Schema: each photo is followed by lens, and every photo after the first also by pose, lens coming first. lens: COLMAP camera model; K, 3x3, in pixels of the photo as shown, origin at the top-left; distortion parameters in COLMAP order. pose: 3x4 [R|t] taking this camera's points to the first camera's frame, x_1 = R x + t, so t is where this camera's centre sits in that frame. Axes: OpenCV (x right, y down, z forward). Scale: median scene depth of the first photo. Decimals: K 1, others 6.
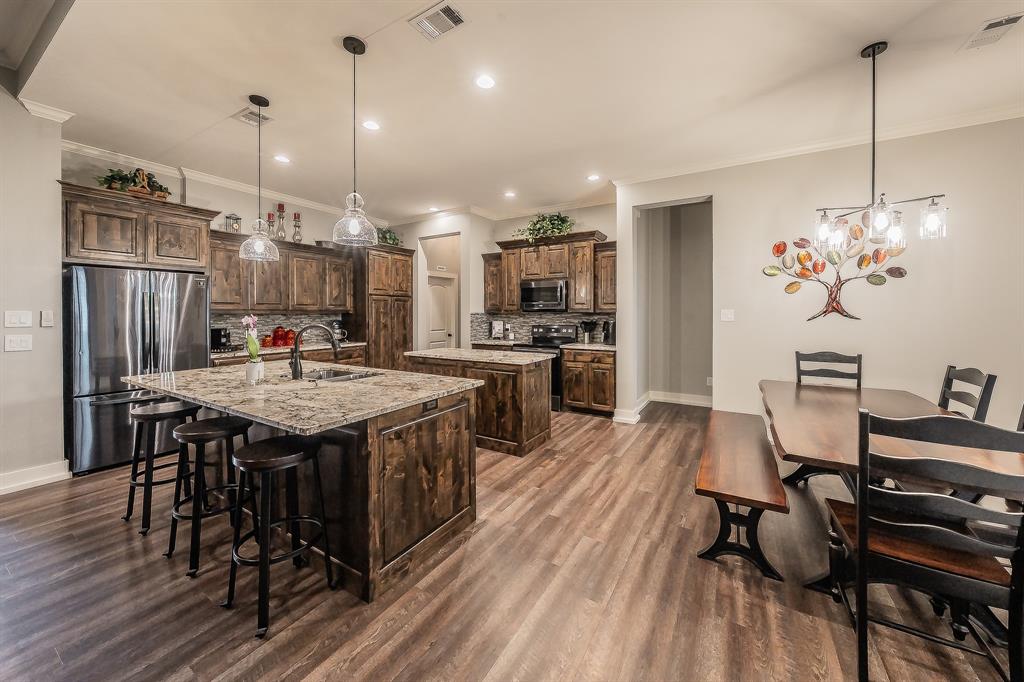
lens RADIAL K [[362.2, 0, 532.8], [0, 362.2, 314.6], [0, 0, 1]] dist [-0.003189, 0.000273]
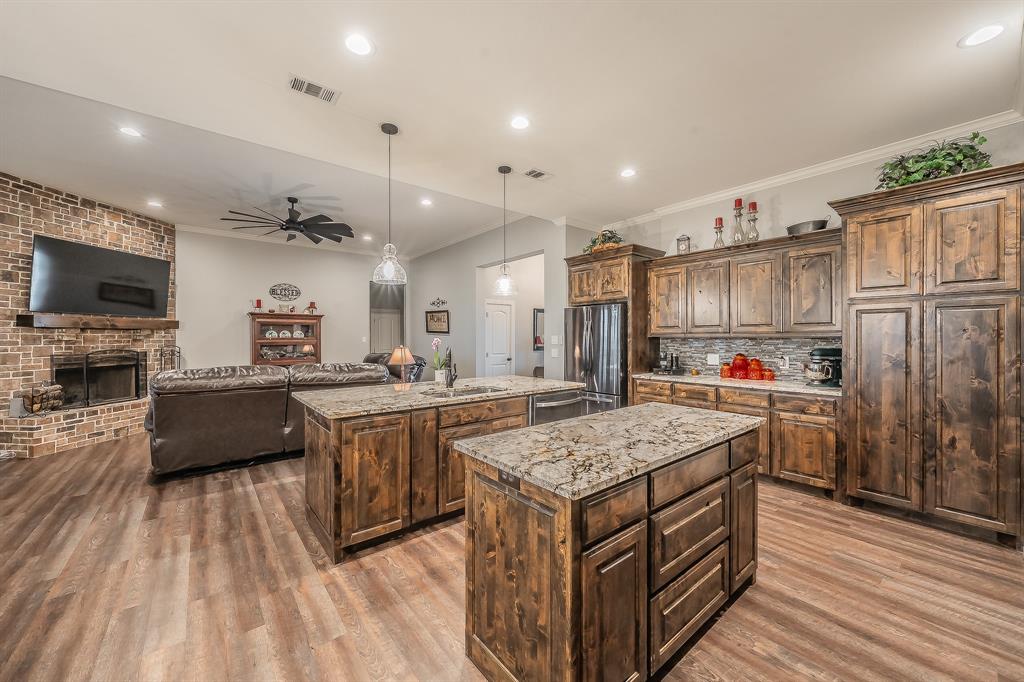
lens RADIAL K [[386.6, 0, 508.7], [0, 386.6, 338.5], [0, 0, 1]] dist [-0.001674, 0.000007]
pose [[-0.371839, 0.005615, -0.928280, 0.387383], [-0.001914, 0.999975, 0.006816, -0.007109], [0.928295, 0.004311, -0.371819, 1.183028]]
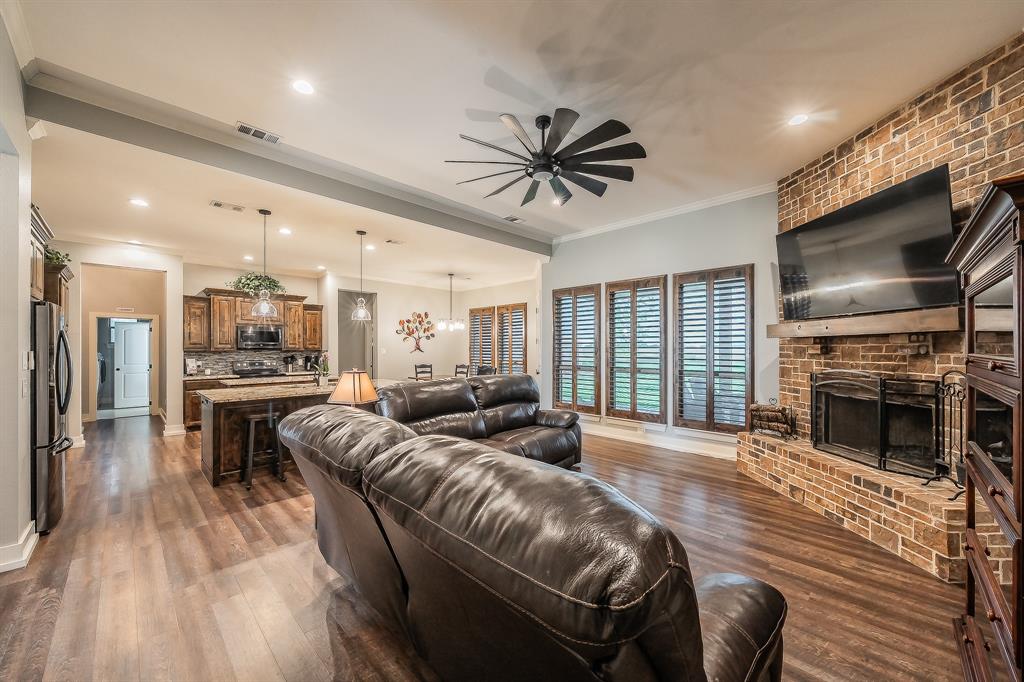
lens RADIAL K [[372.6, 0, 508.0], [0, 372.6, 345.9], [0, 0, 1]] dist [-0.004367, -0.001067]
pose [[0.259269, 0.005739, 0.965788, -1.558146], [0.007241, 0.999943, -0.007886, -0.007489], [-0.965778, 0.009038, 0.259213, -0.306292]]
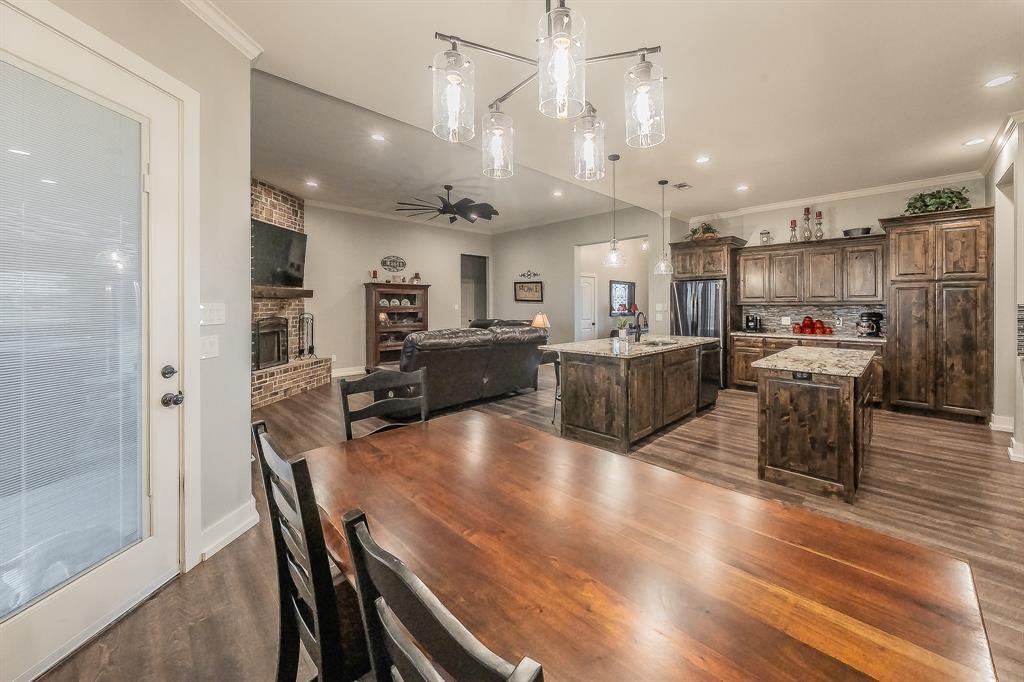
lens RADIAL K [[387.6, 0, 561.1], [0, 387.6, 305.6], [0, 0, 1]] dist [-0.002251, -0.000333]
pose [[-0.220228, 0.003692, -0.975441, 0.904828], [-0.001344, 0.999991, 0.004089, -0.007084], [0.975448, 0.002211, -0.220221, 0.723490]]
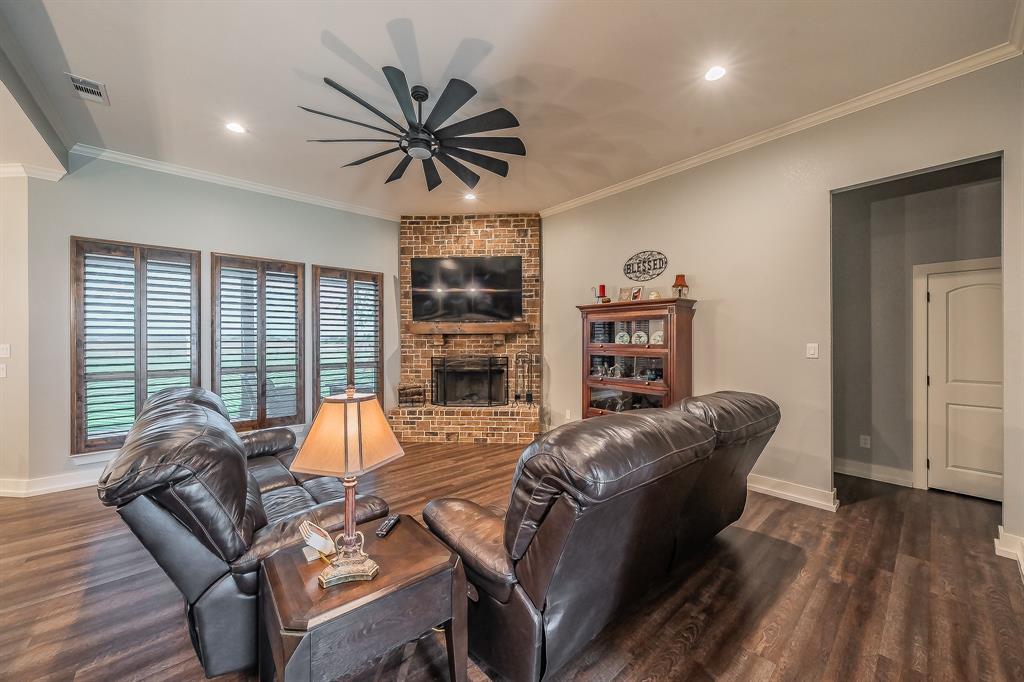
lens RADIAL K [[372.6, 0, 505.6], [0, 372.6, 339.3], [0, 0, 1]] dist [-0.004367, -0.001067]
pose [[-0.940265, 0.003525, 0.340426, -1.135527], [0.006101, 0.999960, 0.006499, -0.019606], [-0.340390, 0.008188, -0.940249, 0.519085]]
